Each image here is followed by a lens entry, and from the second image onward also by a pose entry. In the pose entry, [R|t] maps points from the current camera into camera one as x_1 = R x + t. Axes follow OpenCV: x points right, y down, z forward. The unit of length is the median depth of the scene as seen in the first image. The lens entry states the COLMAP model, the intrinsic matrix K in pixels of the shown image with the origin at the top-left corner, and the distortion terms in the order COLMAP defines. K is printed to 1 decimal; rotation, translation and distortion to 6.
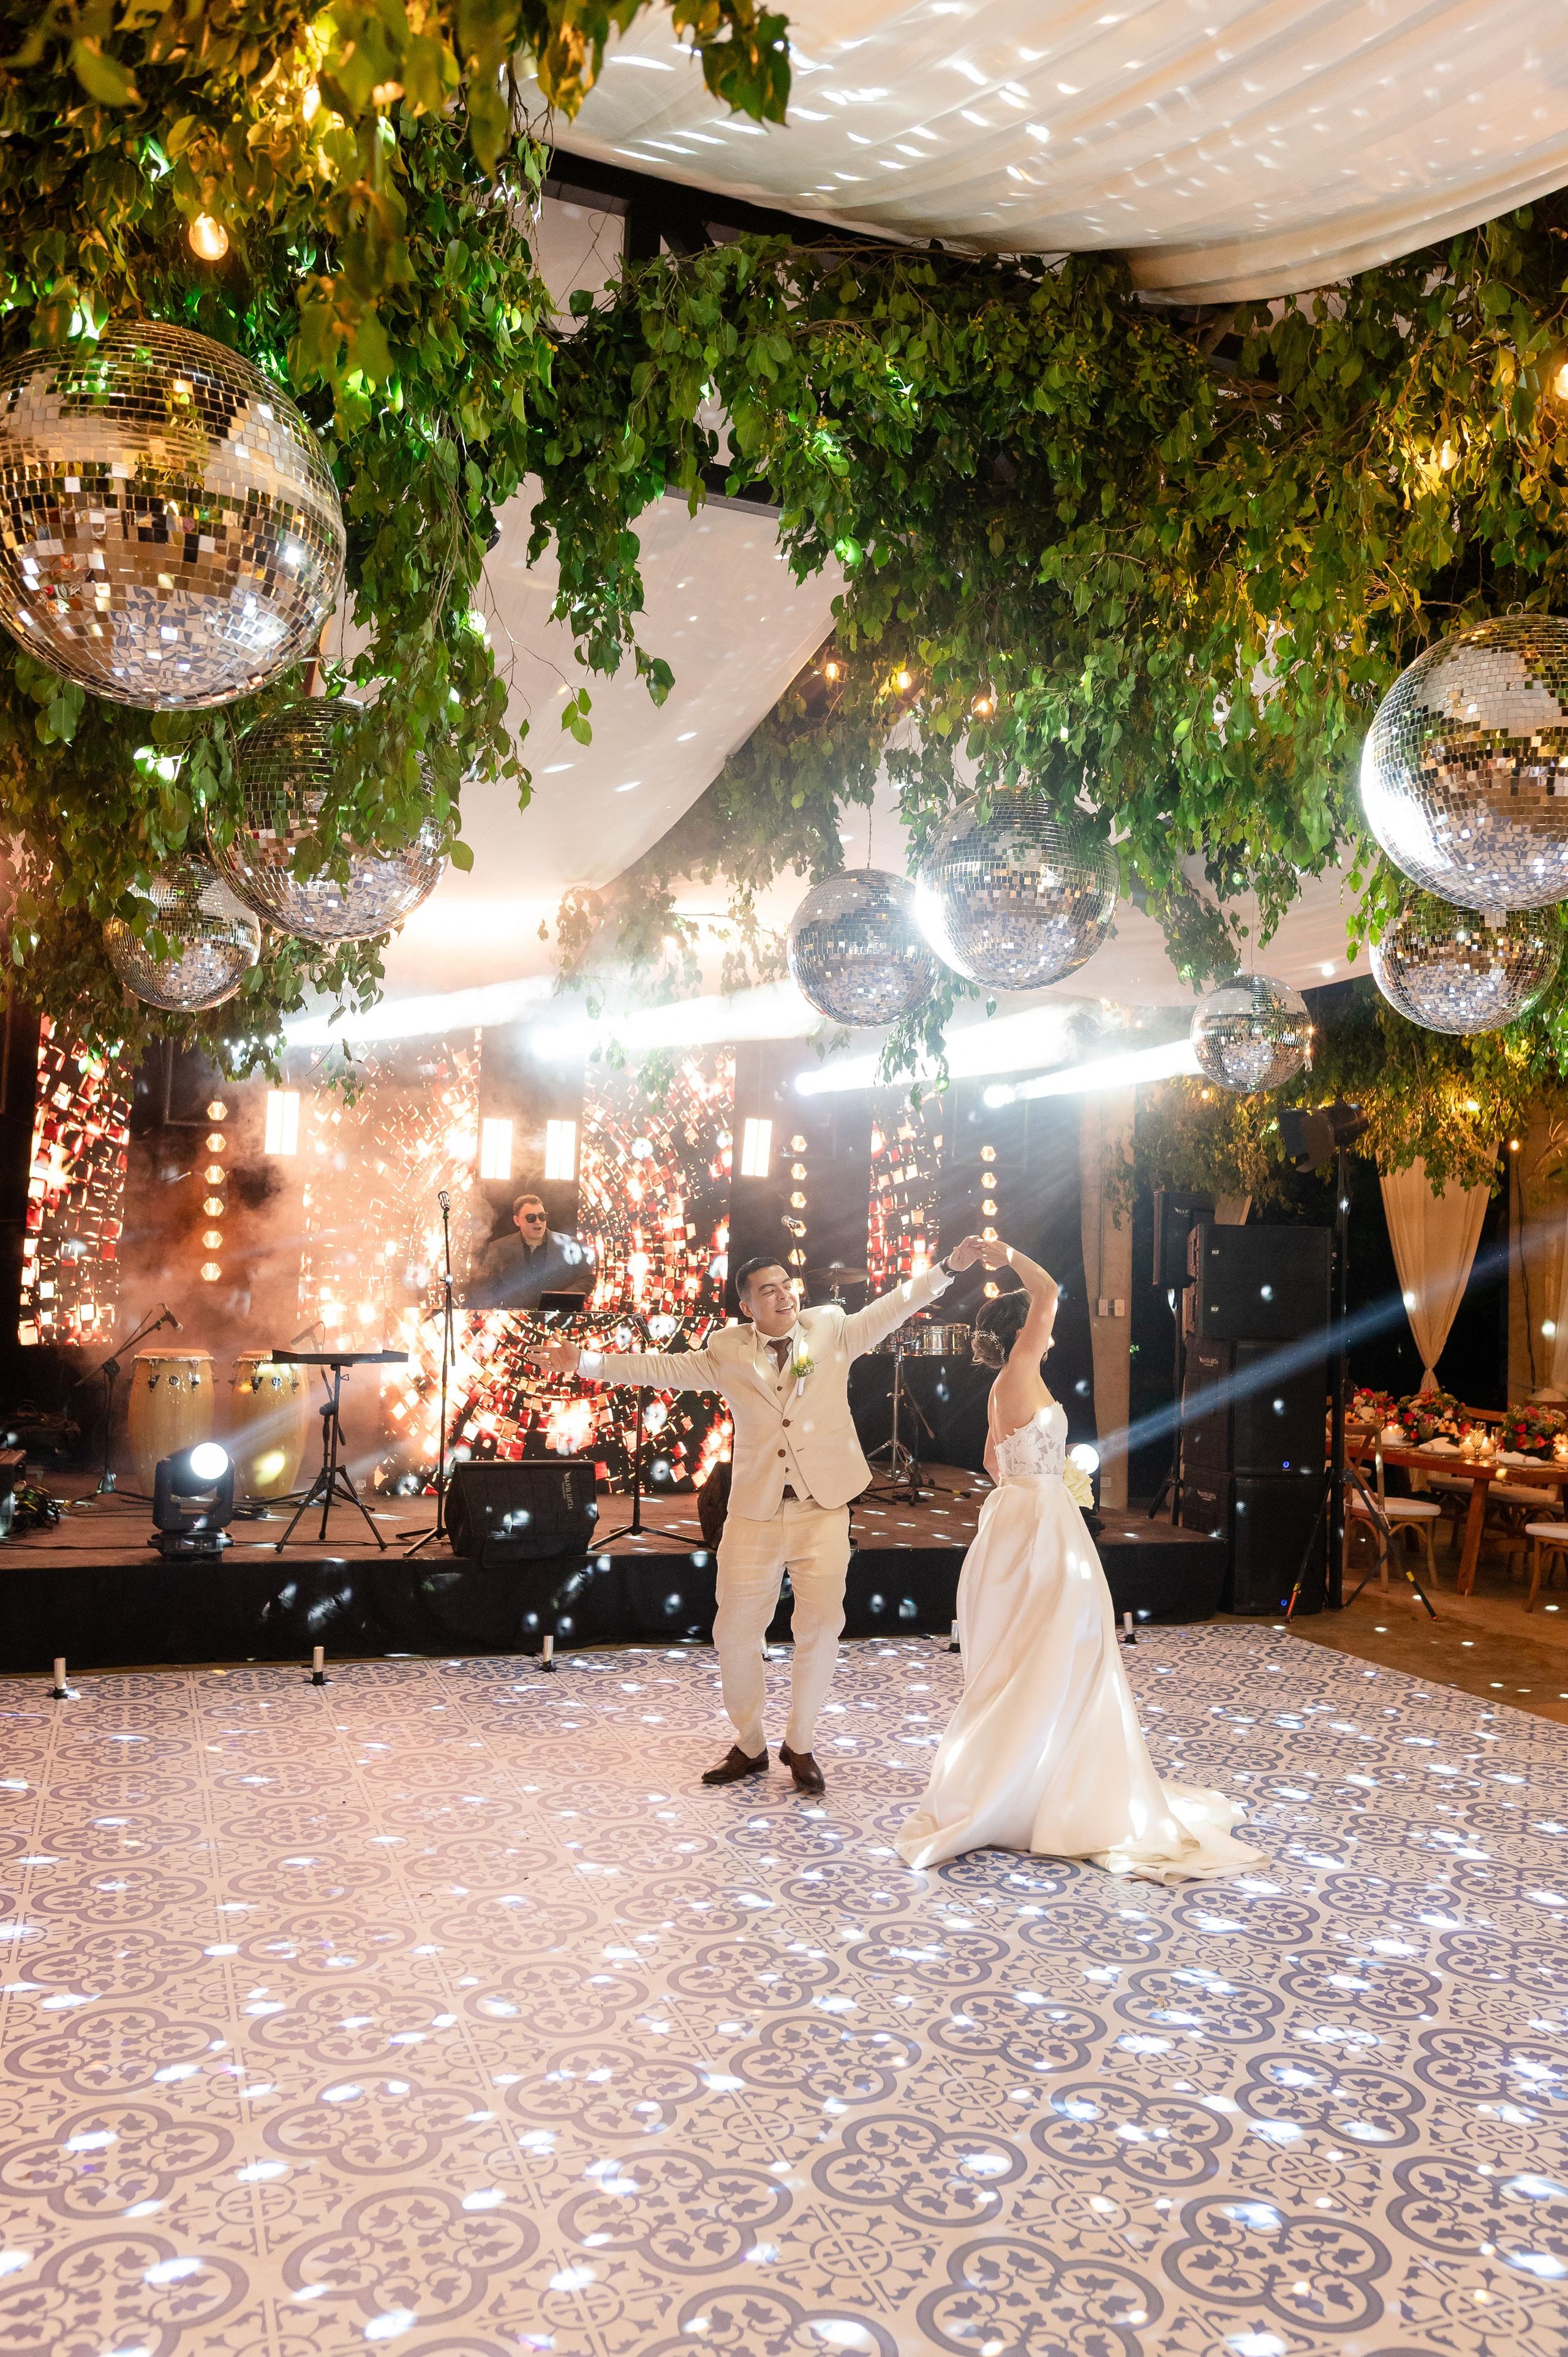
lens RADIAL K [[1705.1, 0, 790.9], [0, 1705.1, 1227.4], [0, 0, 1]] dist [0.000325, -0.012269]
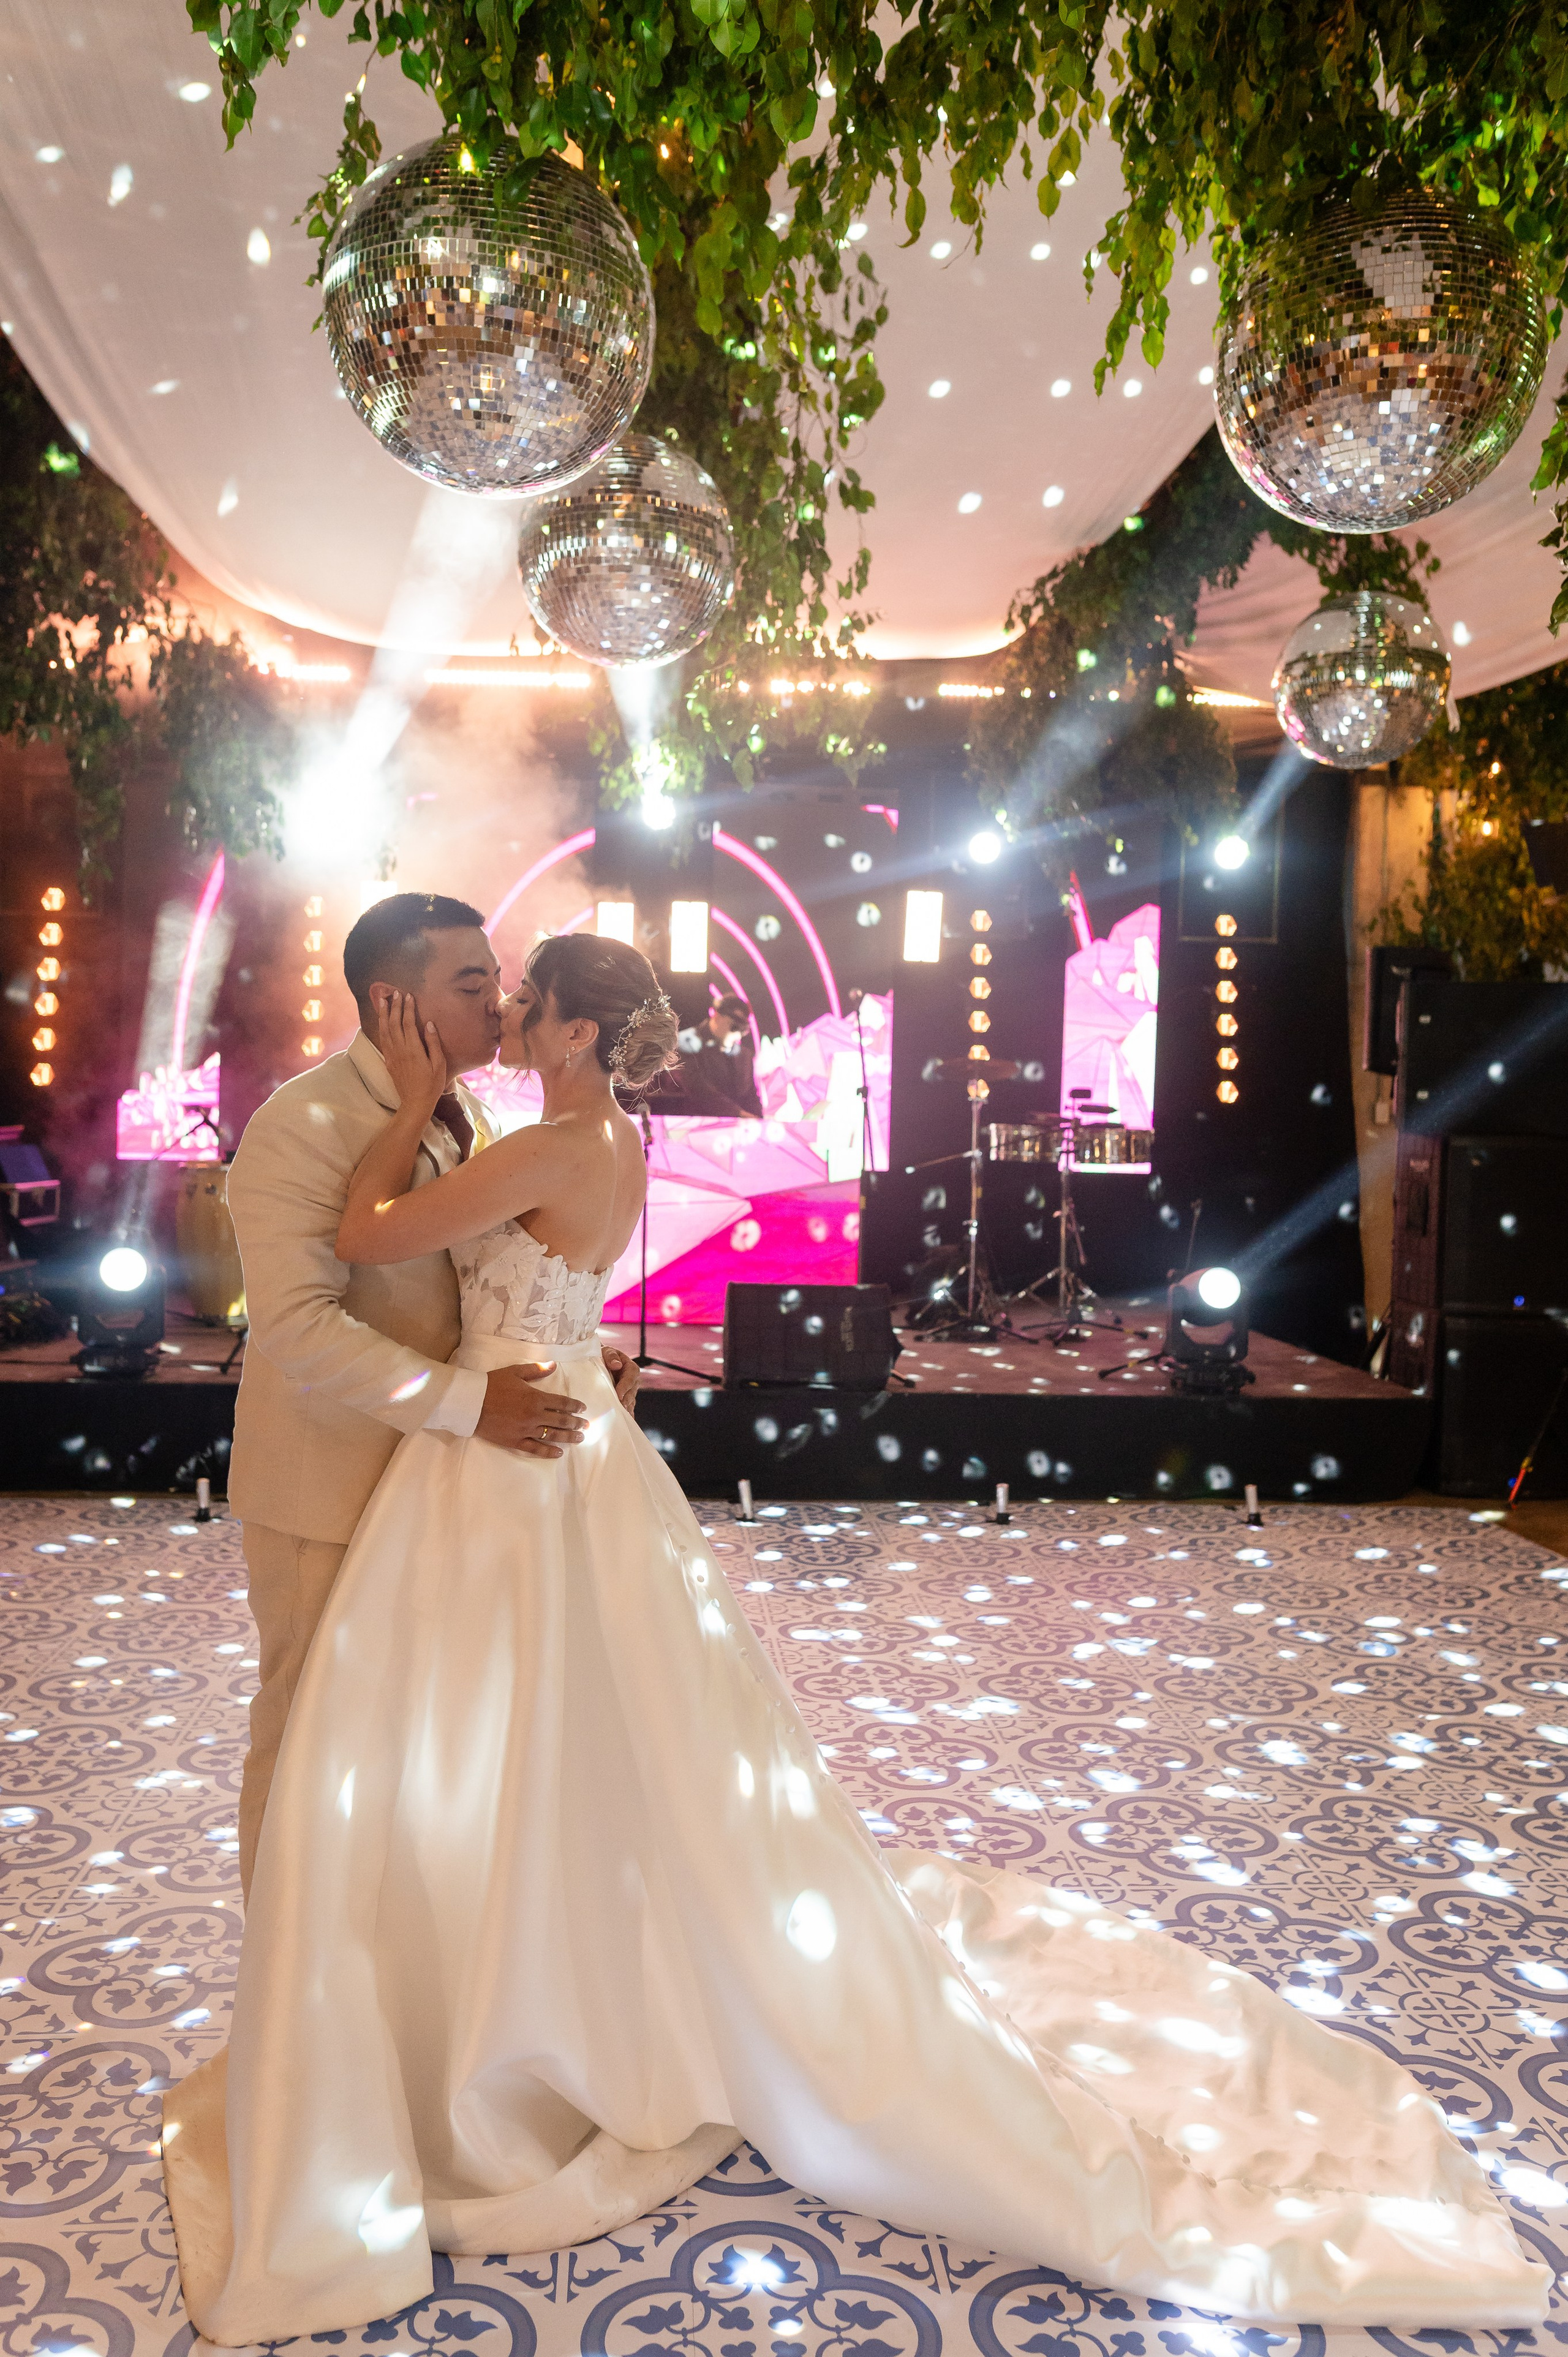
lens RADIAL K [[1705.1, 0, 791.5], [0, 1705.1, 1205.8], [0, 0, 1]] dist [0.000325, -0.012269]
pose [[0.957960, -0.000217, -0.286902, 0.292792], [0.021087, 0.997348, 0.069655, 0.057382], [0.286126, -0.072777, 0.955424, 0.291921]]
